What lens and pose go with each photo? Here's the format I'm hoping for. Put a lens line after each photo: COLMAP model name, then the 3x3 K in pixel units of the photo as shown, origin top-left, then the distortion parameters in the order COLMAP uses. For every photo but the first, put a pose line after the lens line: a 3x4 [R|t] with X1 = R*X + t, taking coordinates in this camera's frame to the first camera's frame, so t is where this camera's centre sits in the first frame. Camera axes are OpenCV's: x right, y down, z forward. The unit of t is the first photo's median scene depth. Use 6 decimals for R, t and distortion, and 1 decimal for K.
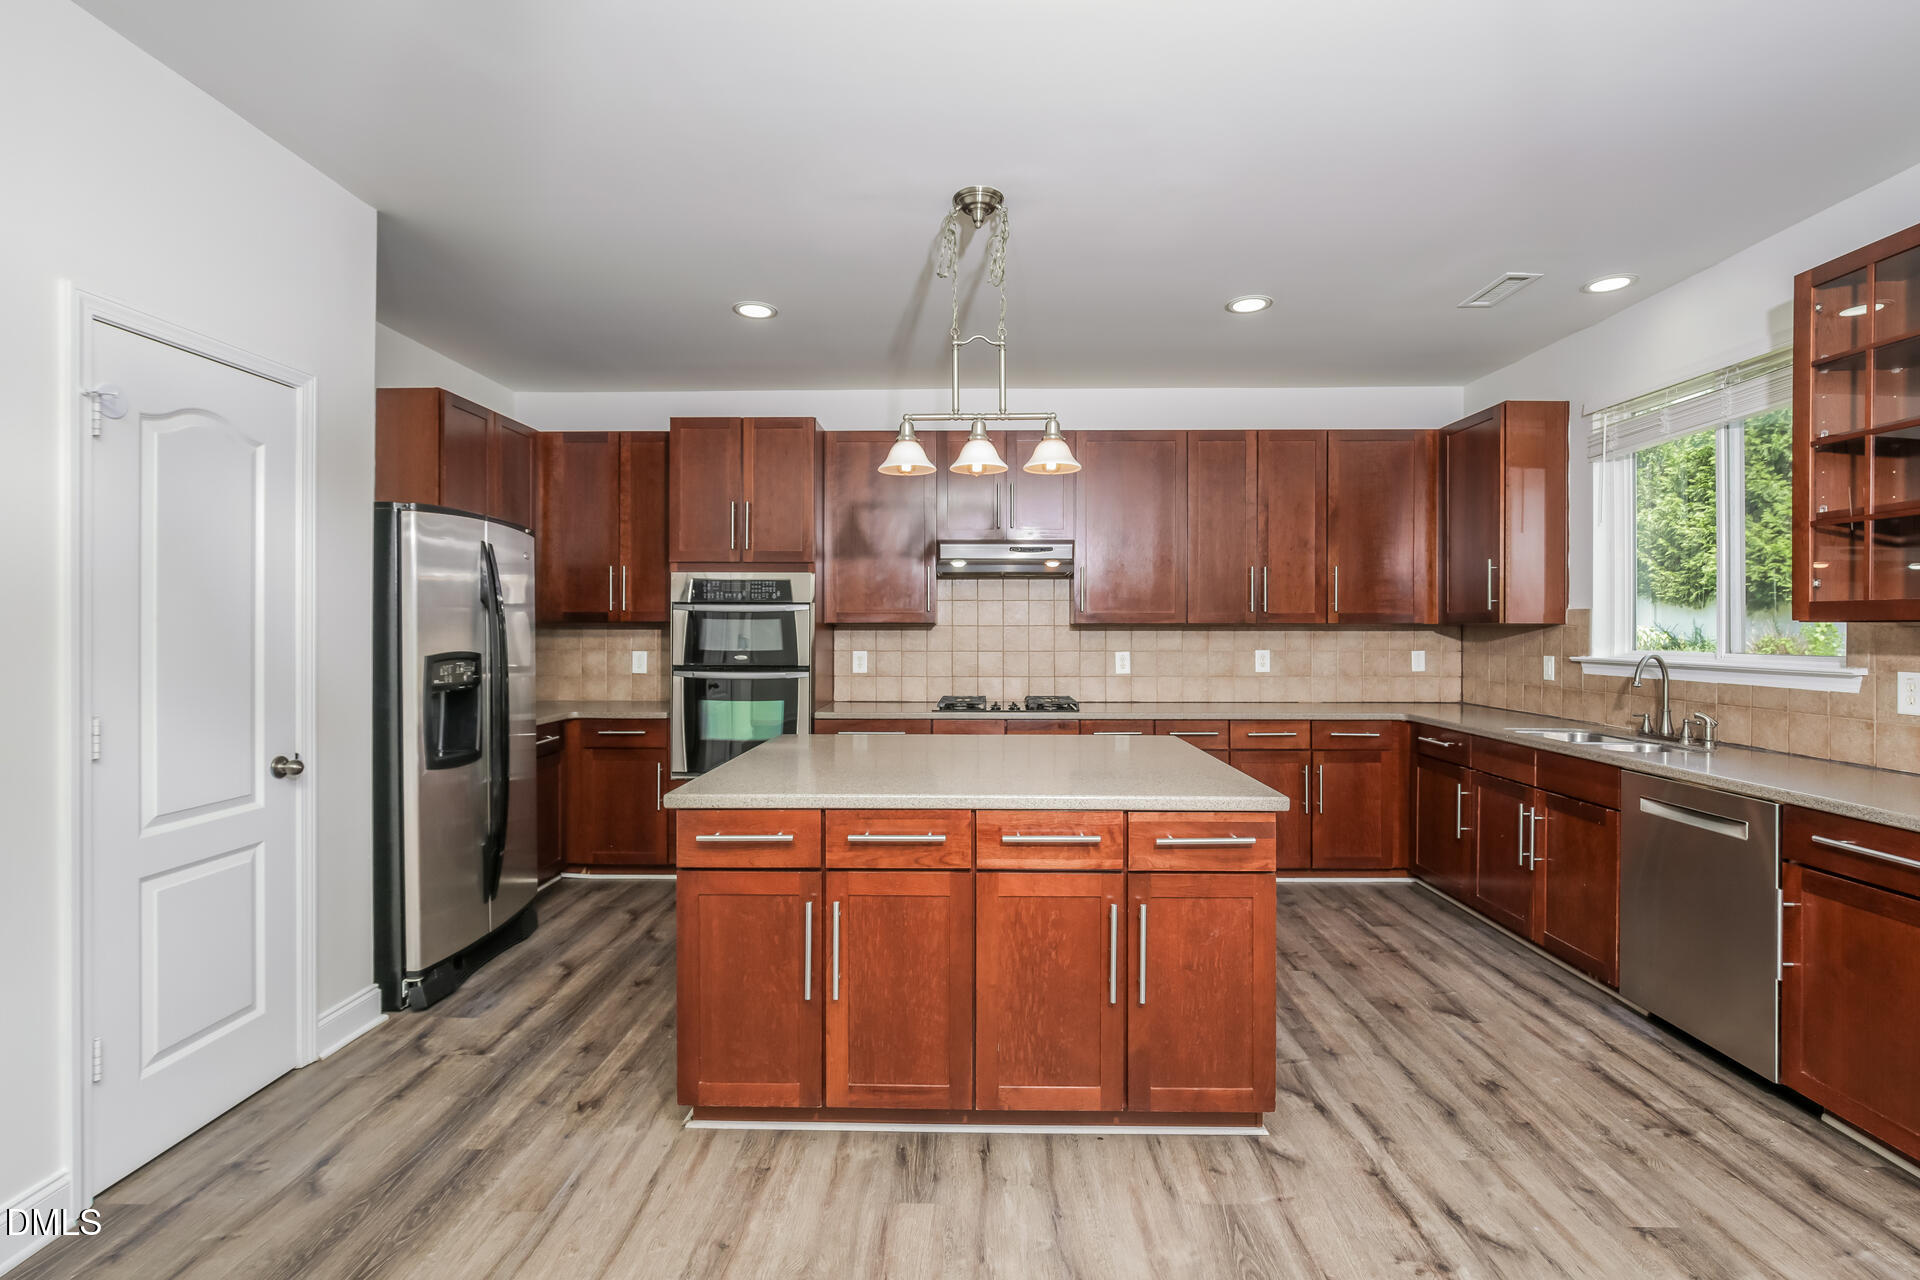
lens RADIAL K [[875.7, 0, 959.8], [0, 875.7, 630.8], [0, 0, 1]] dist [-0.026273, 0.008053]
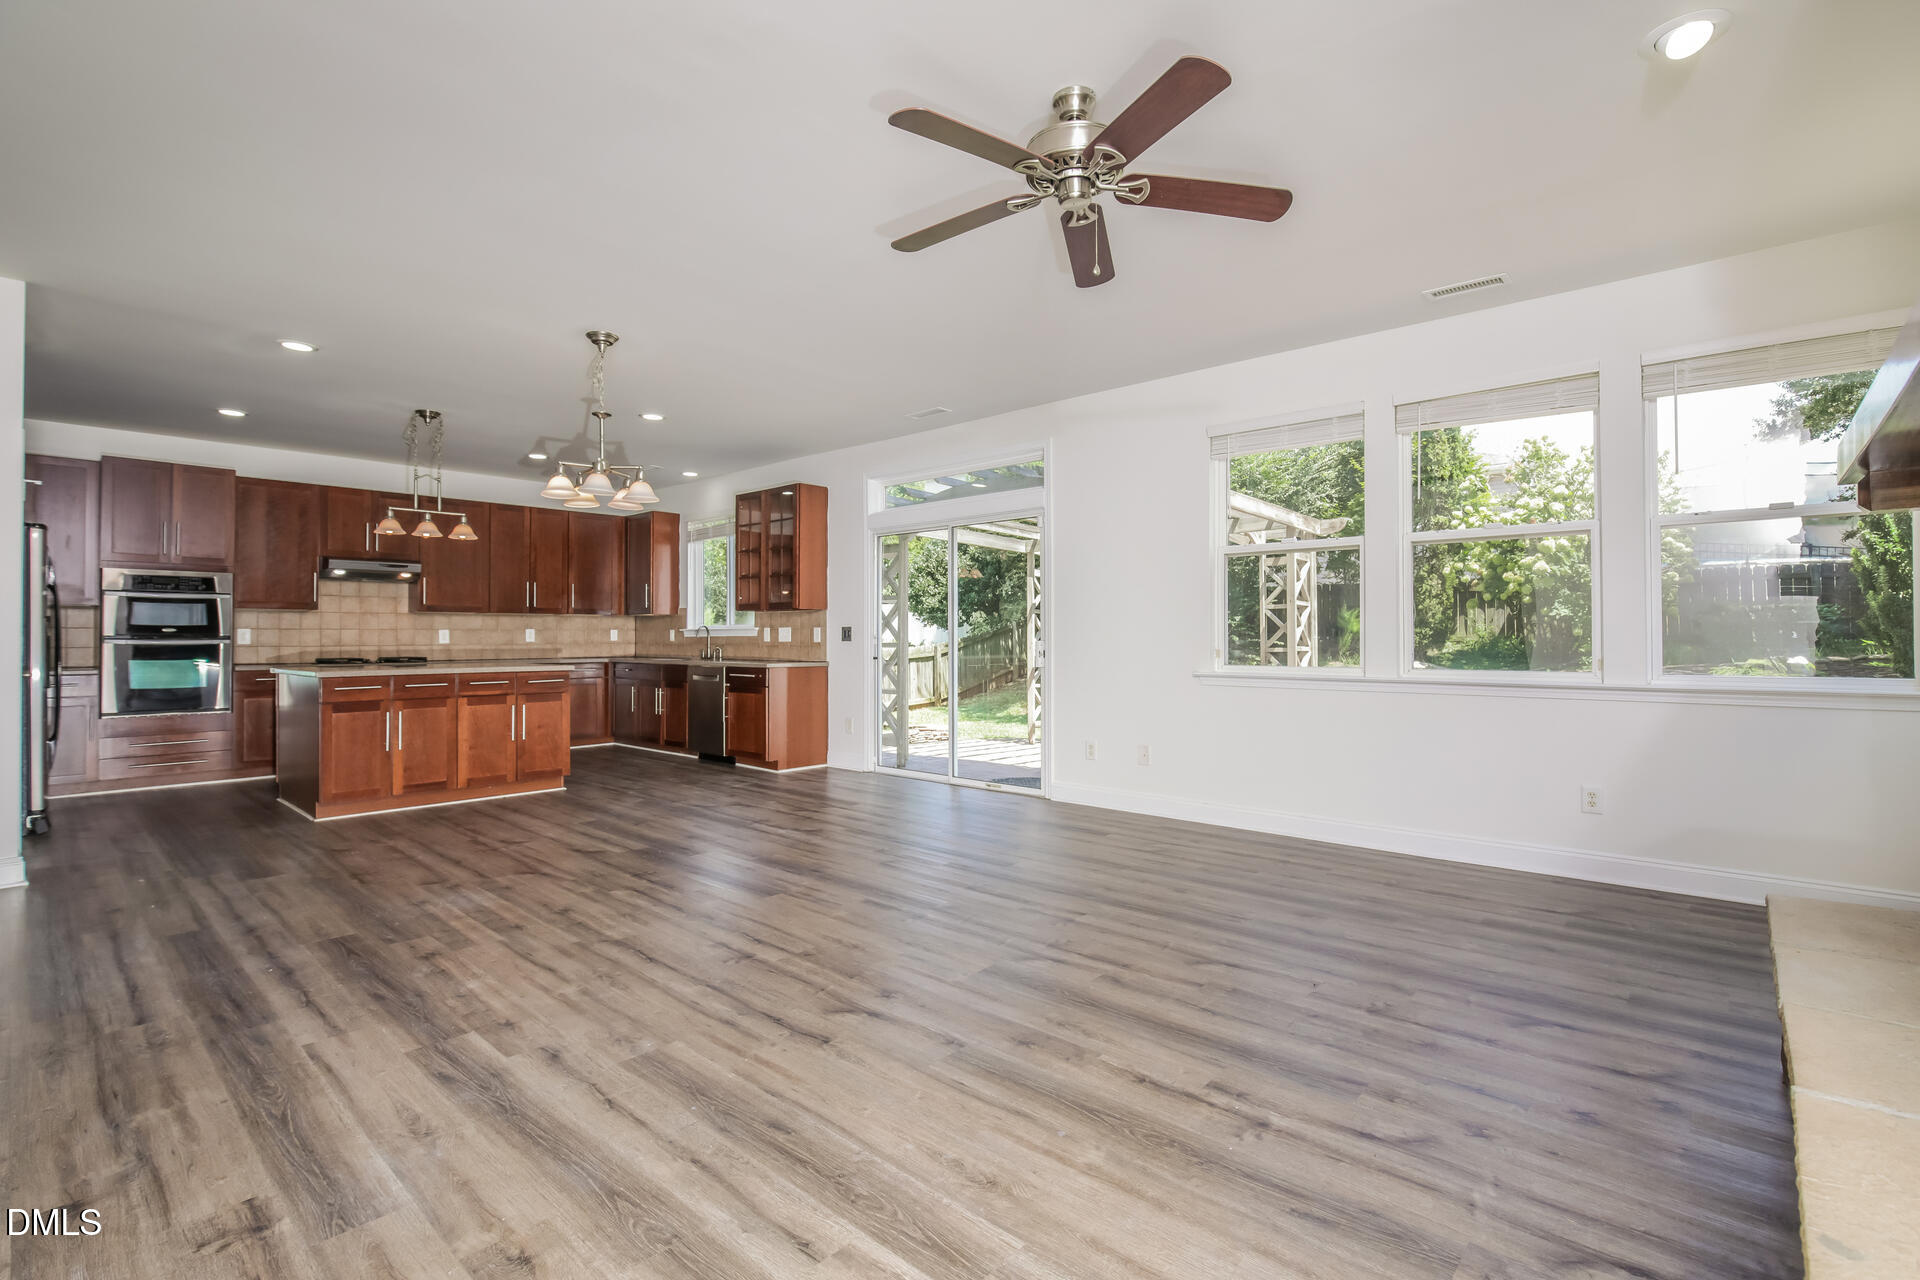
lens RADIAL K [[897.9, 0, 967.1], [0, 897.9, 636.8], [0, 0, 1]] dist [-0.034211, -0.000807]
pose [[0.648656, 0.000456, 0.761081, -0.522524], [0.005193, 0.999974, -0.005025, 0.059387], [-0.761064, 0.007212, 0.648637, -0.972693]]
